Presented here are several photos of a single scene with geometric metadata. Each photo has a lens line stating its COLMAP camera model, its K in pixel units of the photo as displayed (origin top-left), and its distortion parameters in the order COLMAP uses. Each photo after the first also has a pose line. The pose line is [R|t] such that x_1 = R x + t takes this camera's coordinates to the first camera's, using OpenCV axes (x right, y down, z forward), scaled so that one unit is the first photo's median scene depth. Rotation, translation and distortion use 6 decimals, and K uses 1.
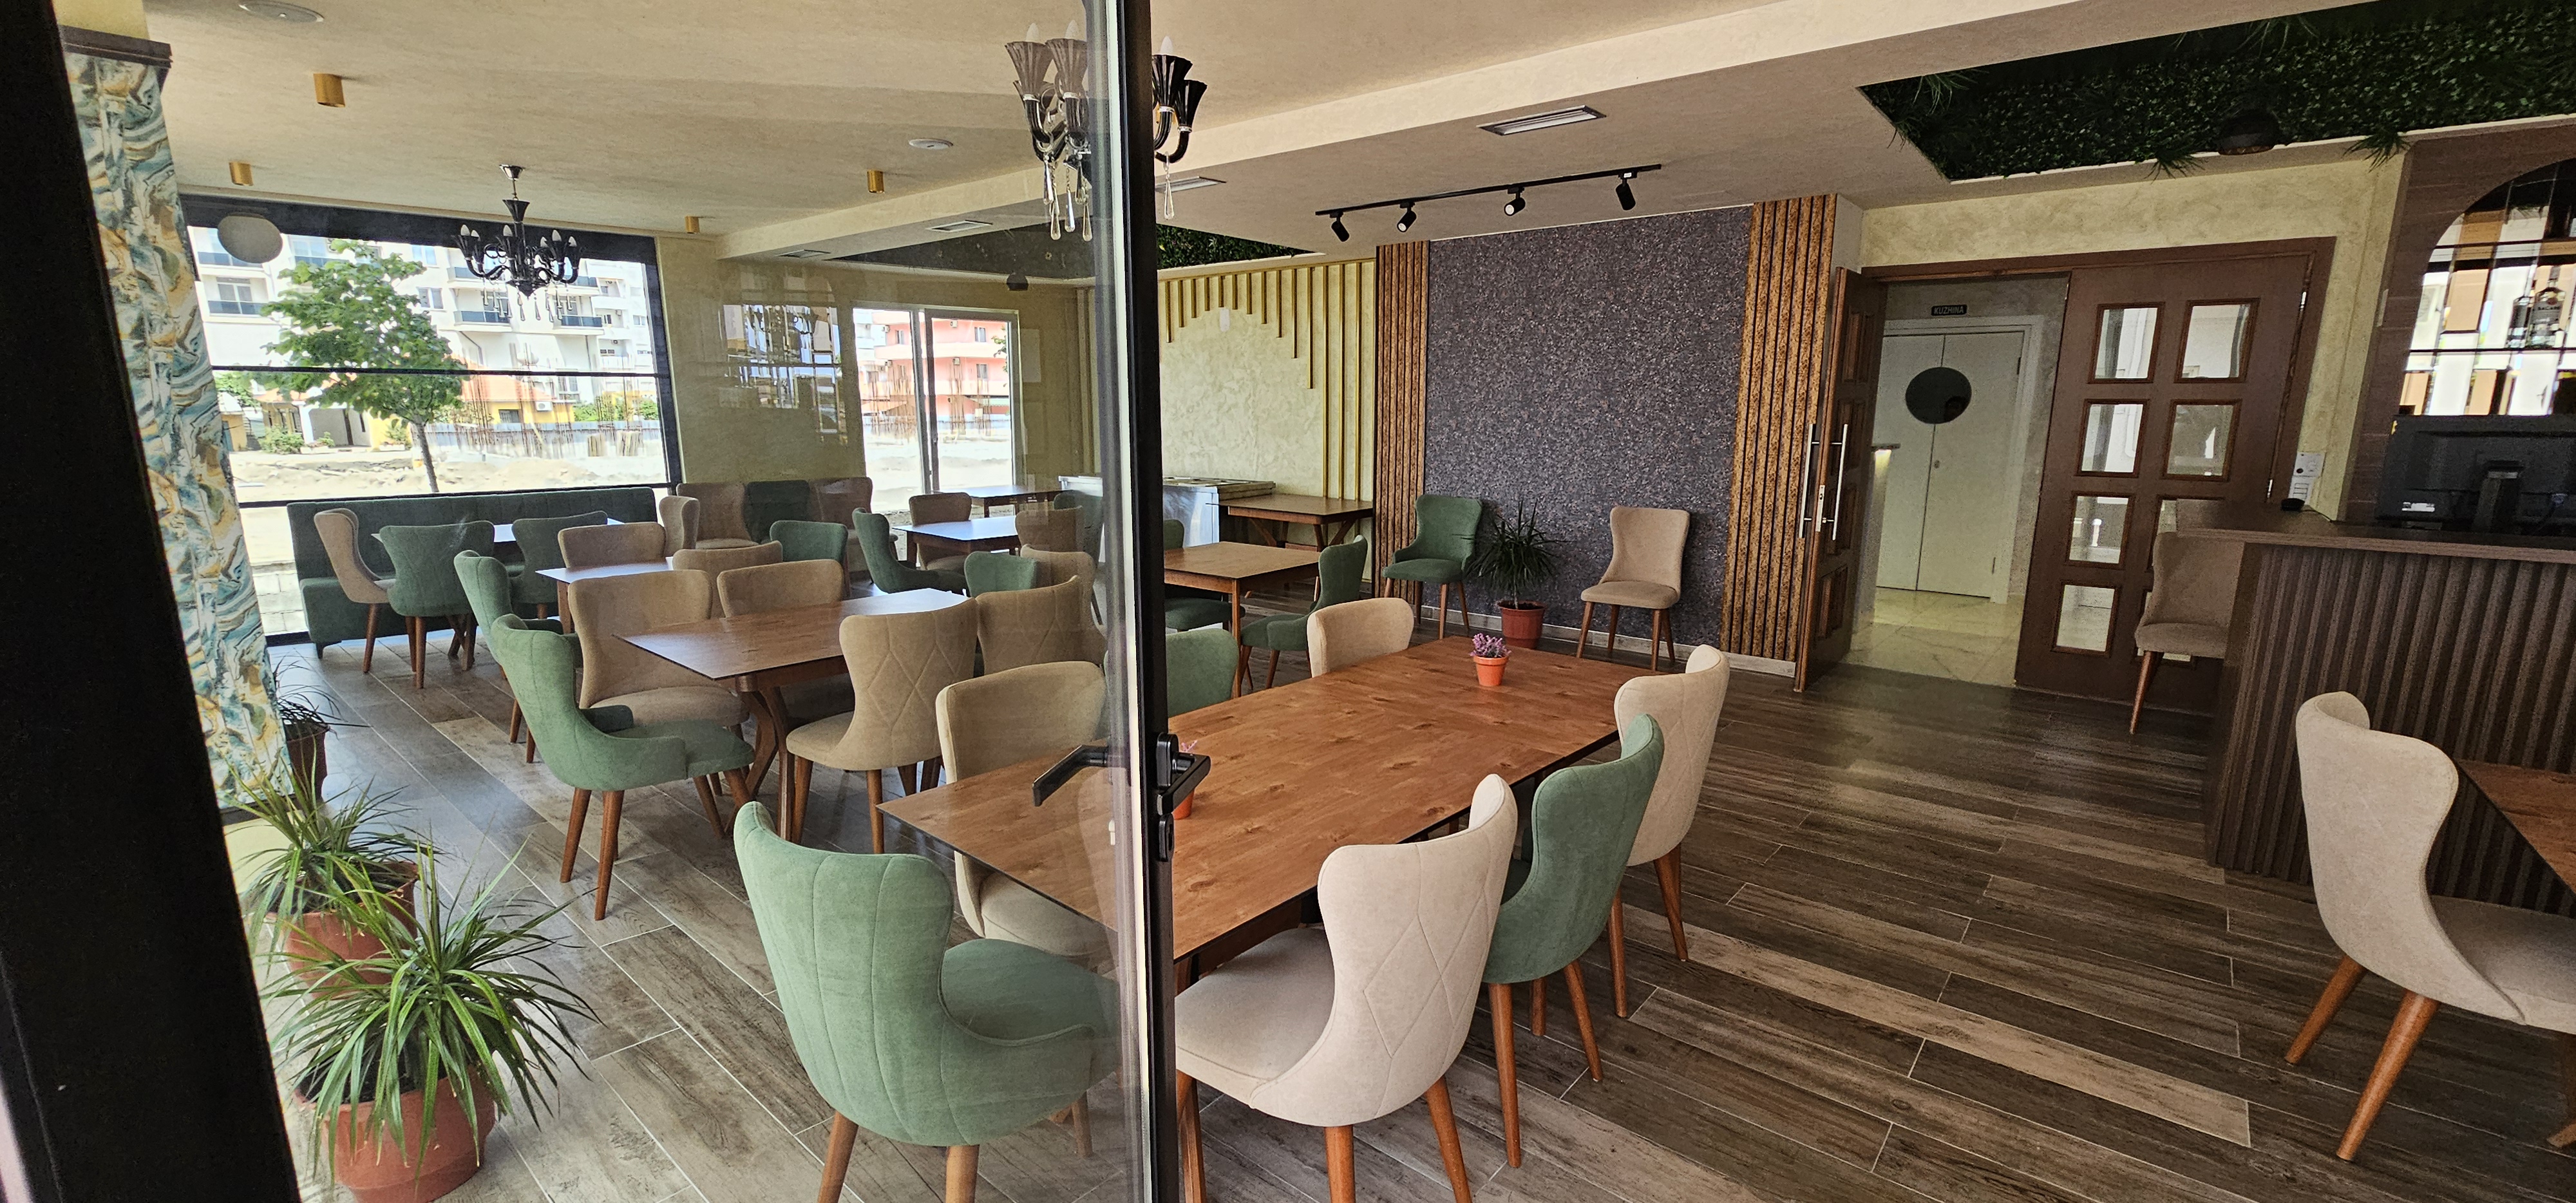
lens RADIAL K [[1051.8, 0, 1300.5], [0, 1051.8, 605.4], [0, 0, 1]] dist [-0.003638, 0.000943]
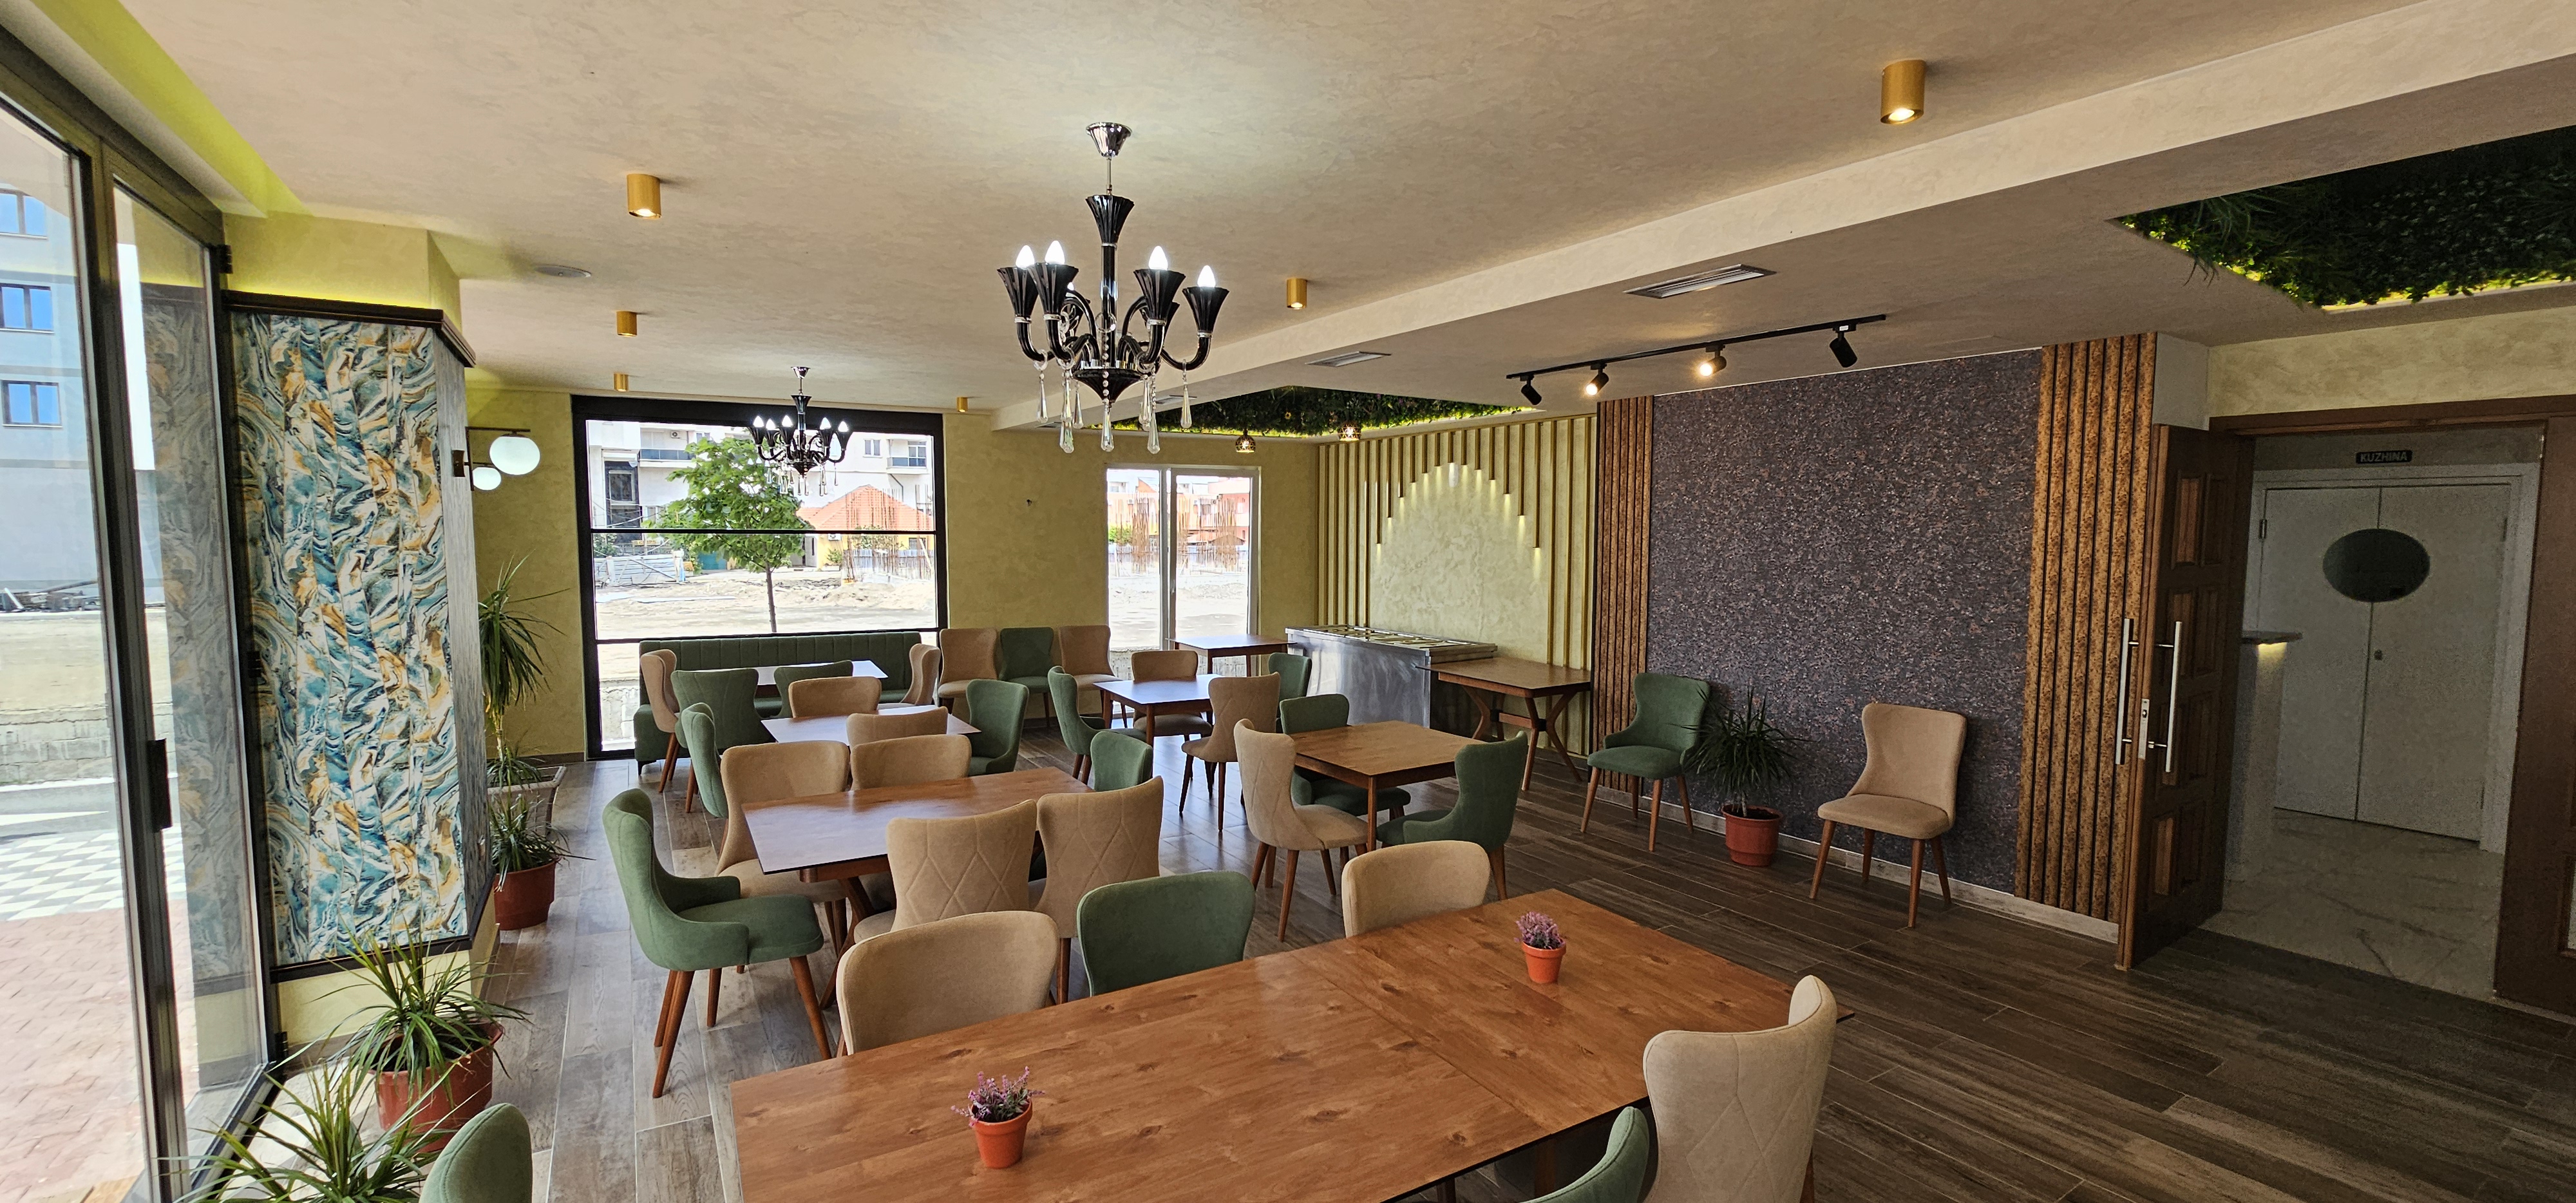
lens RADIAL K [[1051.8, 0, 1285.3], [0, 1051.8, 609.0], [0, 0, 1]] dist [-0.003638, 0.000943]
pose [[0.954861, 0.025452, -0.295961, 0.110461], [-0.060573, 0.992072, -0.110110, -0.051615], [0.290812, 0.123067, 0.948832, 0.075176]]
